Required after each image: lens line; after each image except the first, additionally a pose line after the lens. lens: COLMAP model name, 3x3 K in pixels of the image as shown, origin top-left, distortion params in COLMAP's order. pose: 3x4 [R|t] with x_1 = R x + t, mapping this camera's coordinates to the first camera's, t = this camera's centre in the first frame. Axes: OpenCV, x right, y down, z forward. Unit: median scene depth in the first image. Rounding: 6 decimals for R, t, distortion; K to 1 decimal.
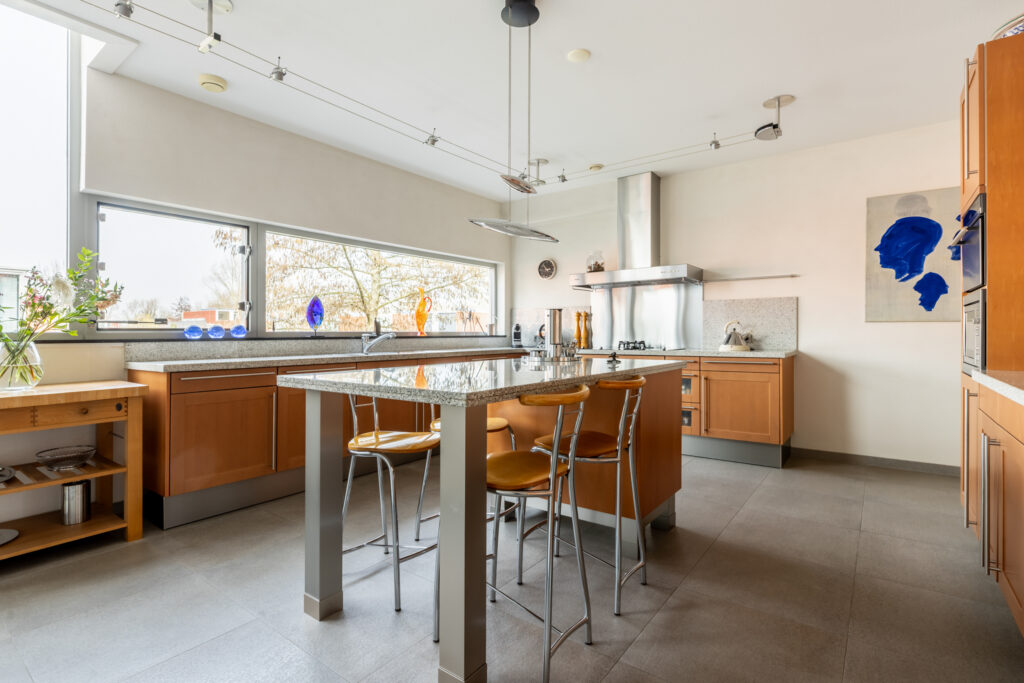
lens RADIAL K [[496.2, 0, 510.9], [0, 496.2, 337.1], [0, 0, 1]] dist [-0.001249, -0.000039]
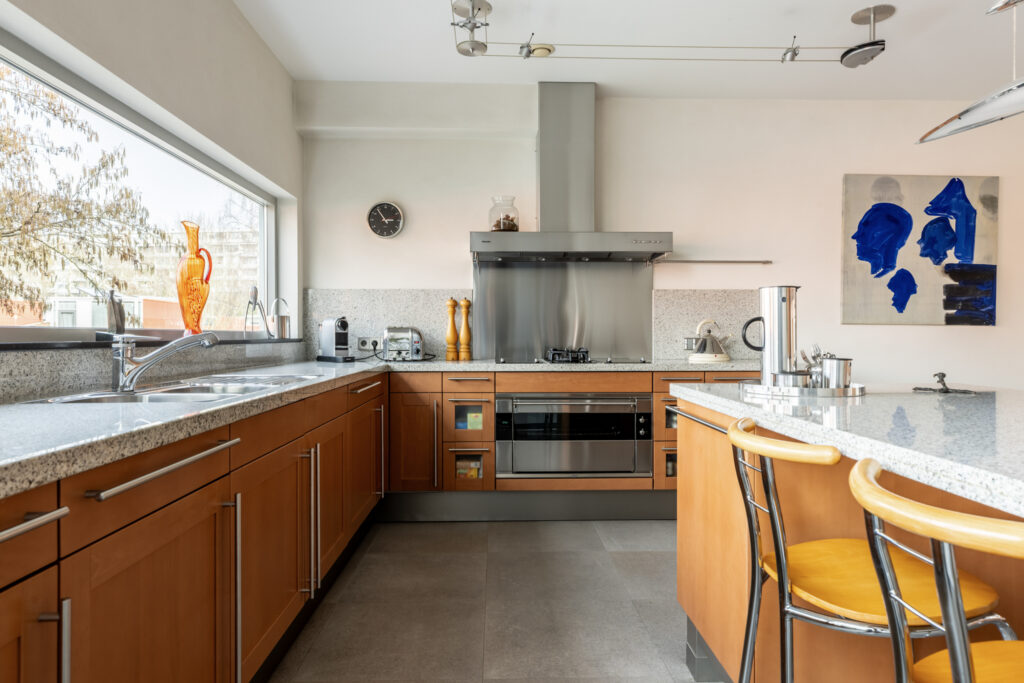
lens RADIAL K [[636.6, 0, 513.7], [0, 636.6, 341.3], [0, 0, 1]] dist [0.012146, 0.001605]
pose [[0.780082, 0.000928, 0.625677, -0.382791], [-0.000053, 0.999999, -0.001418, -0.000661], [-0.625678, 0.001073, 0.780081, 0.525068]]
